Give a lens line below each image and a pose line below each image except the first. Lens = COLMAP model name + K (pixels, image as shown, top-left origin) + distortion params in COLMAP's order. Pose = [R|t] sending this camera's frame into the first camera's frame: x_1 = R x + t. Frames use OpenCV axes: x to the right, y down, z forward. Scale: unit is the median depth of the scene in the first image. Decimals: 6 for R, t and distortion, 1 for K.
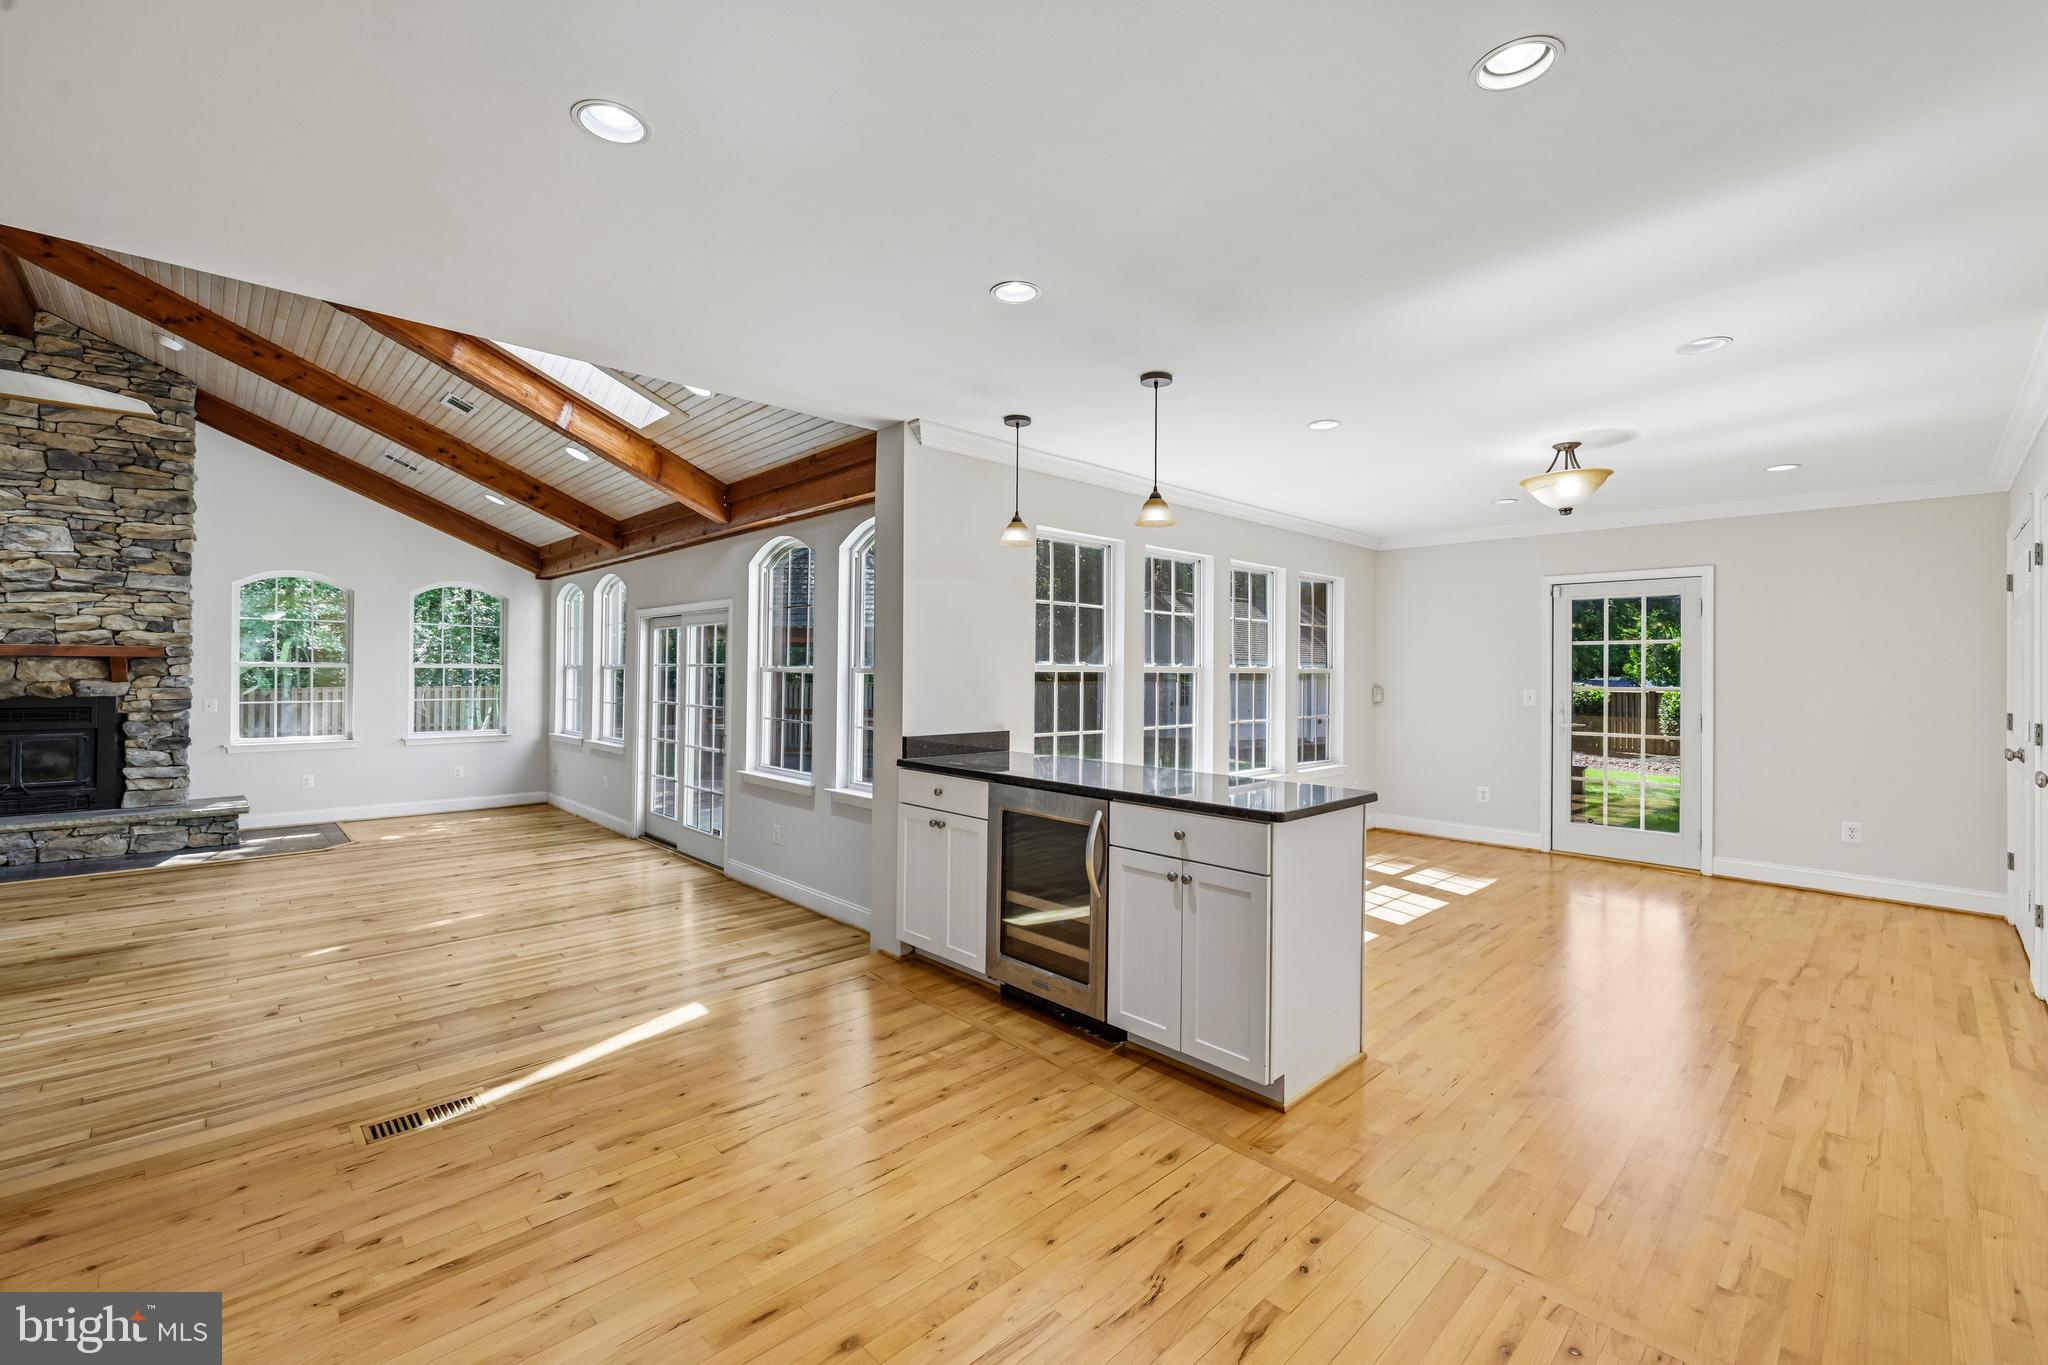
lens RADIAL K [[862.5, 0, 1011.3], [0, 862.5, 664.7], [0, 0, 1]] dist [-0.002540, 0.002117]
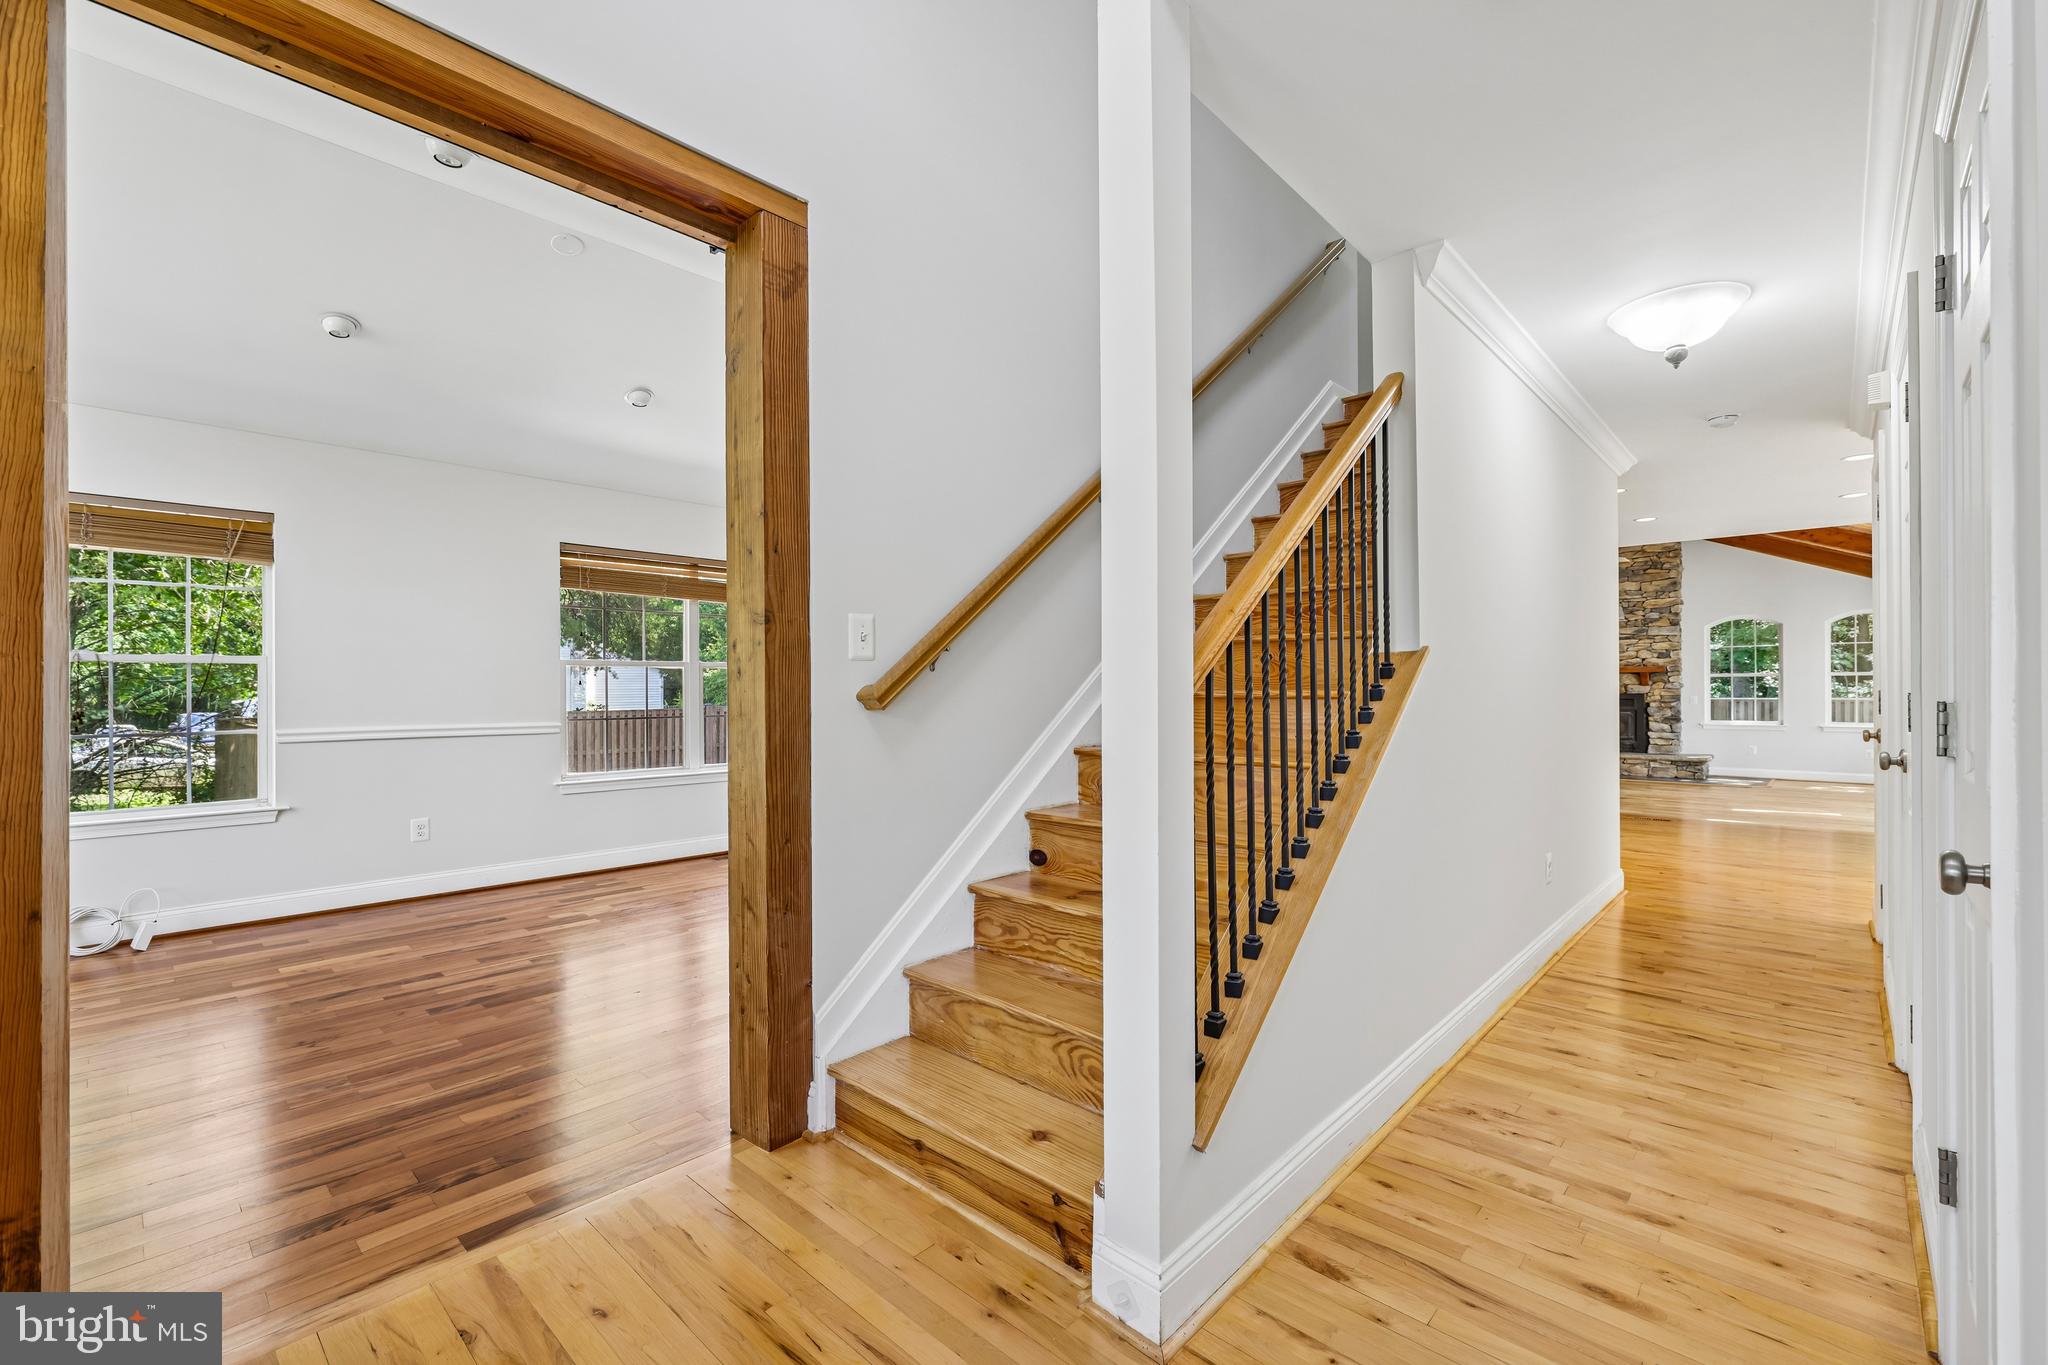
lens RADIAL K [[862.5, 0, 1014.6], [0, 862.5, 692.9], [0, 0, 1]] dist [-0.002540, 0.002117]
pose [[0.068923, -0.003961, -0.997614, 0.779694], [0.012302, 0.999919, -0.003120, 0.025683], [0.997546, -0.012057, 0.068966, -0.524553]]
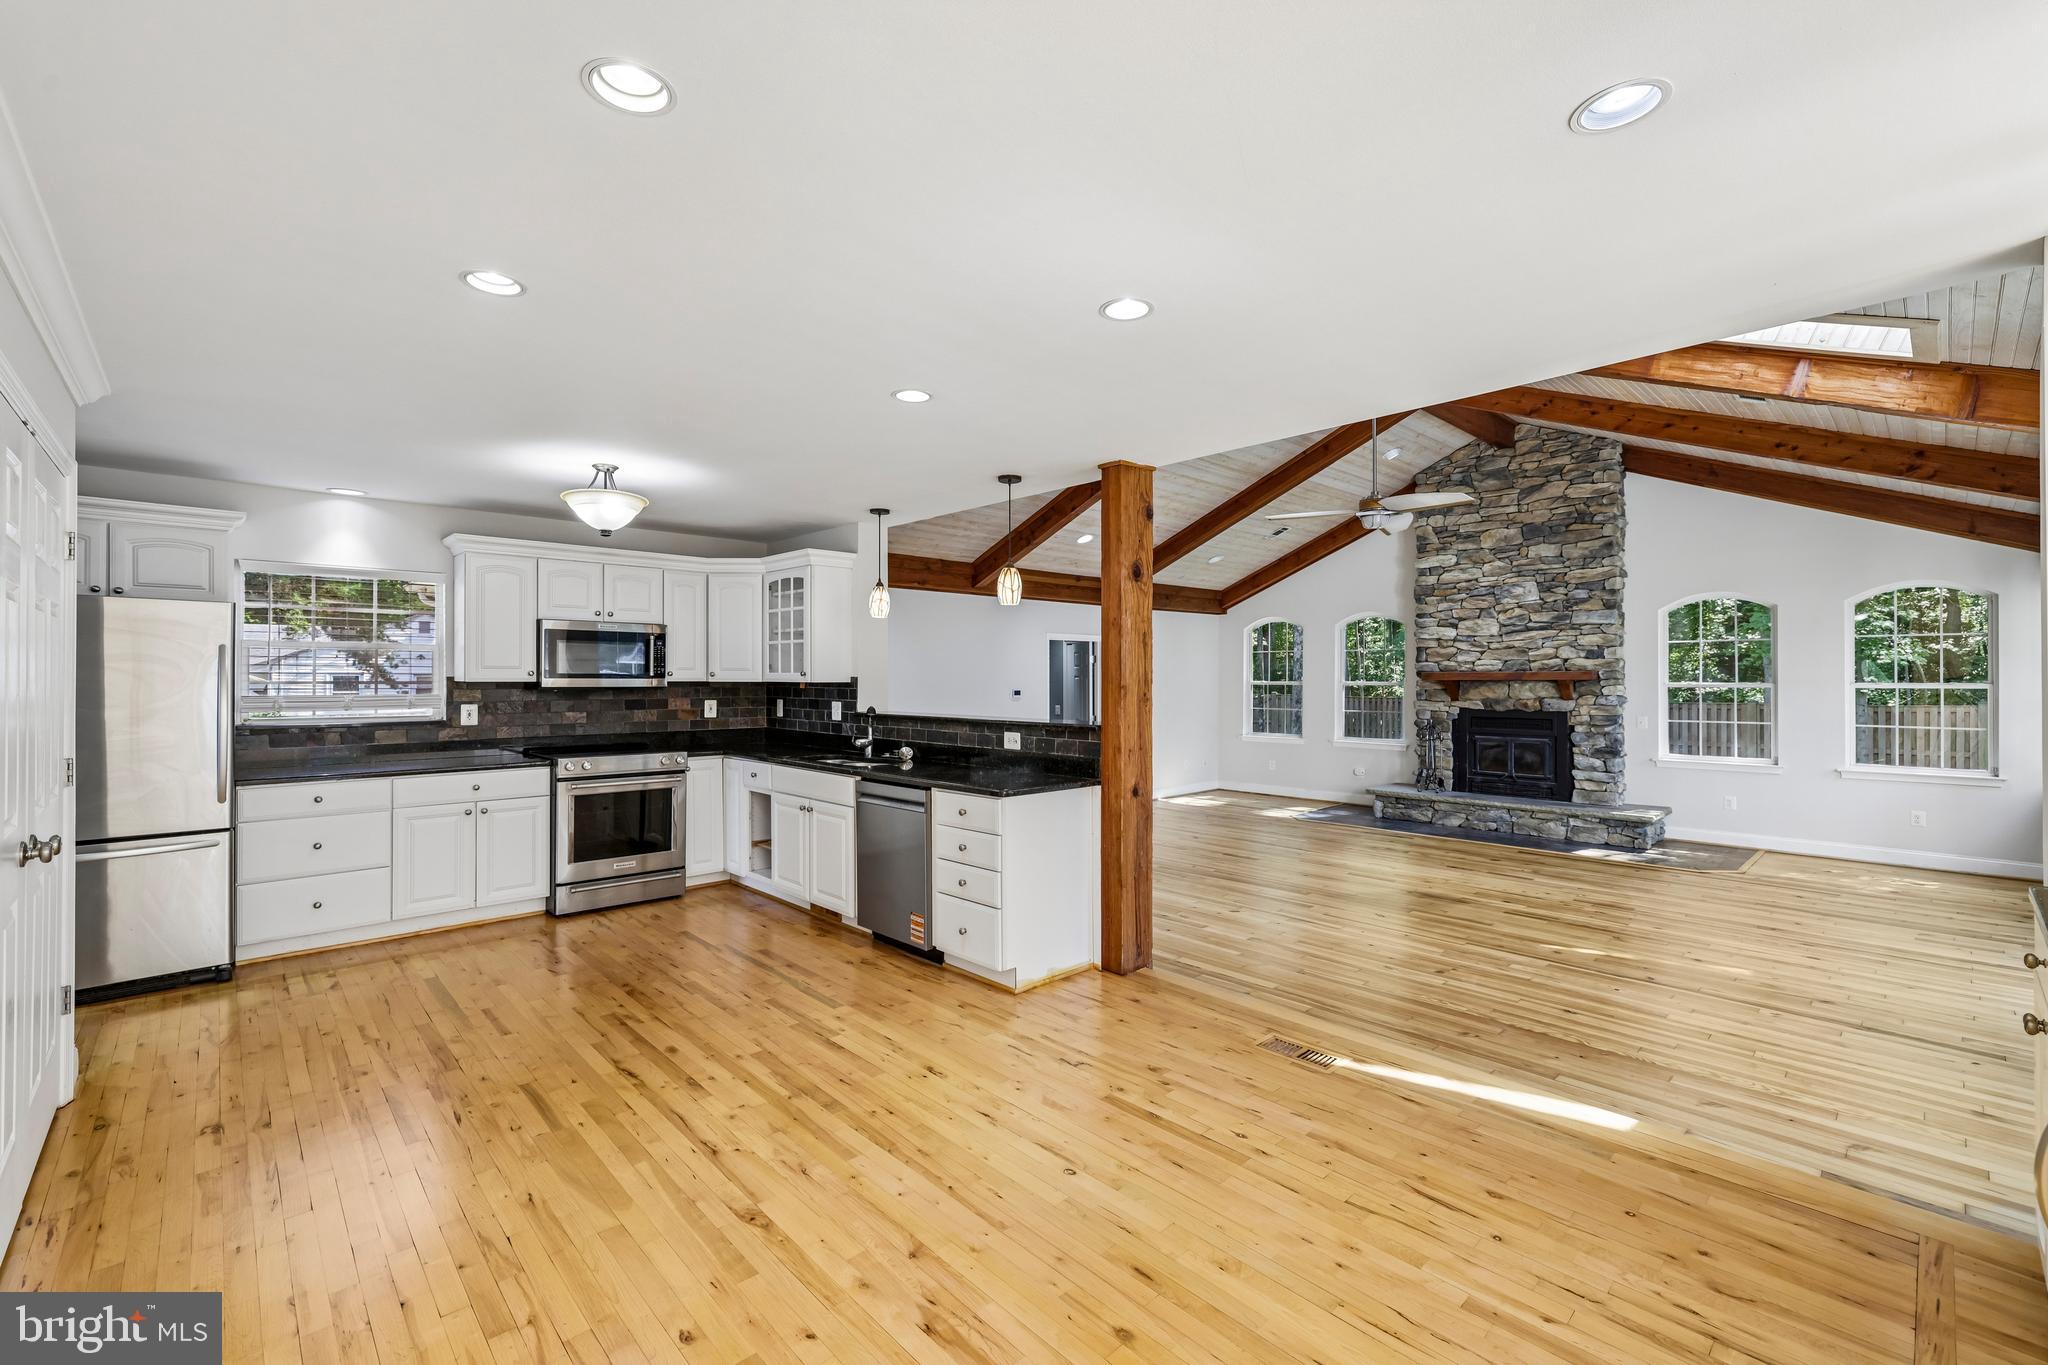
lens RADIAL K [[862.5, 0, 1008.6], [0, 862.5, 673.3], [0, 0, 1]] dist [-0.002540, 0.002117]
pose [[-0.013416, -0.010915, -0.999850, 0.231813], [0.007393, 0.999912, -0.011014, -0.011481], [0.999883, -0.007539, -0.013334, 0.218987]]
